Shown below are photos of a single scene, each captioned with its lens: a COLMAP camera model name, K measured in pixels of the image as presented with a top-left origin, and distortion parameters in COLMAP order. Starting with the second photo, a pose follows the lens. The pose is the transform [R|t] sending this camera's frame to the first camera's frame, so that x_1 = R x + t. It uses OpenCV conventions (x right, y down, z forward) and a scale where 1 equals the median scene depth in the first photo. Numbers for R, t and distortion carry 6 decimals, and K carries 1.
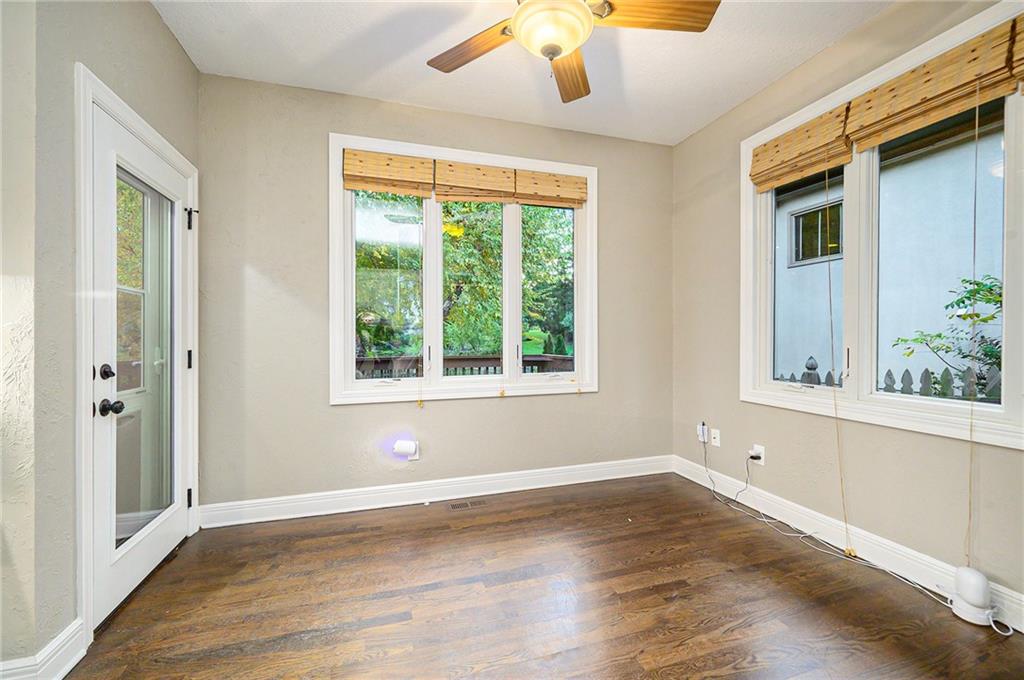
lens RADIAL K [[408.4, 0, 506.3], [0, 408.4, 339.7], [0, 0, 1]] dist [-0.001901, -0.000347]
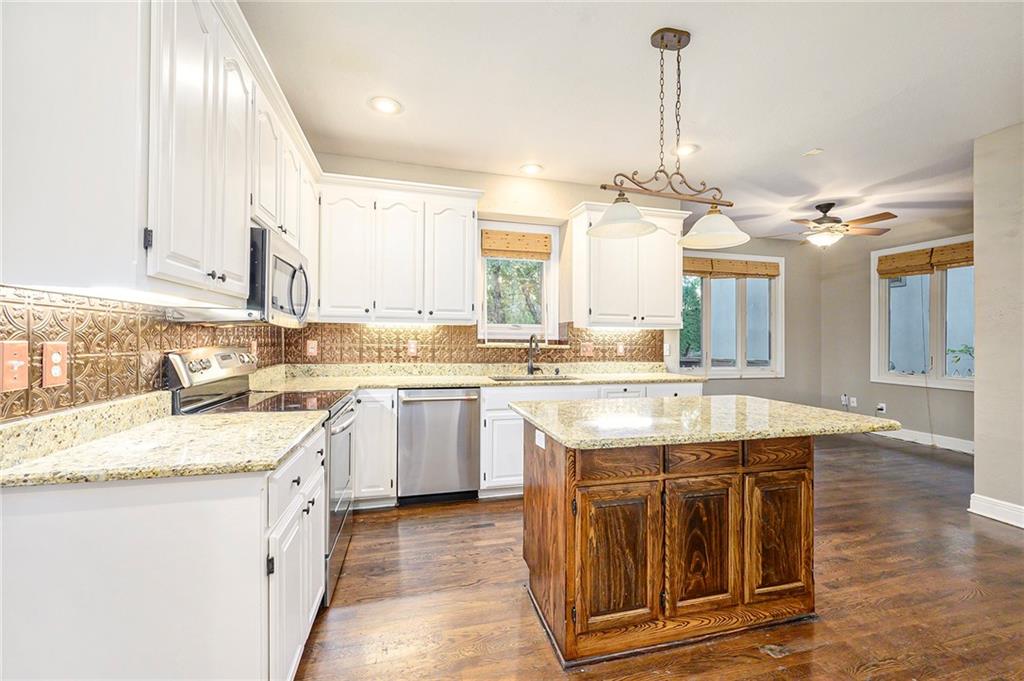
lens RADIAL K [[408.4, 0, 516.5], [0, 408.4, 338.3], [0, 0, 1]] dist [-0.001901, -0.000347]
pose [[0.999142, 0.011593, -0.039750, -1.077181], [-0.012079, 0.999855, -0.012011, -0.017467], [0.039605, 0.012481, 0.999137, -1.059294]]
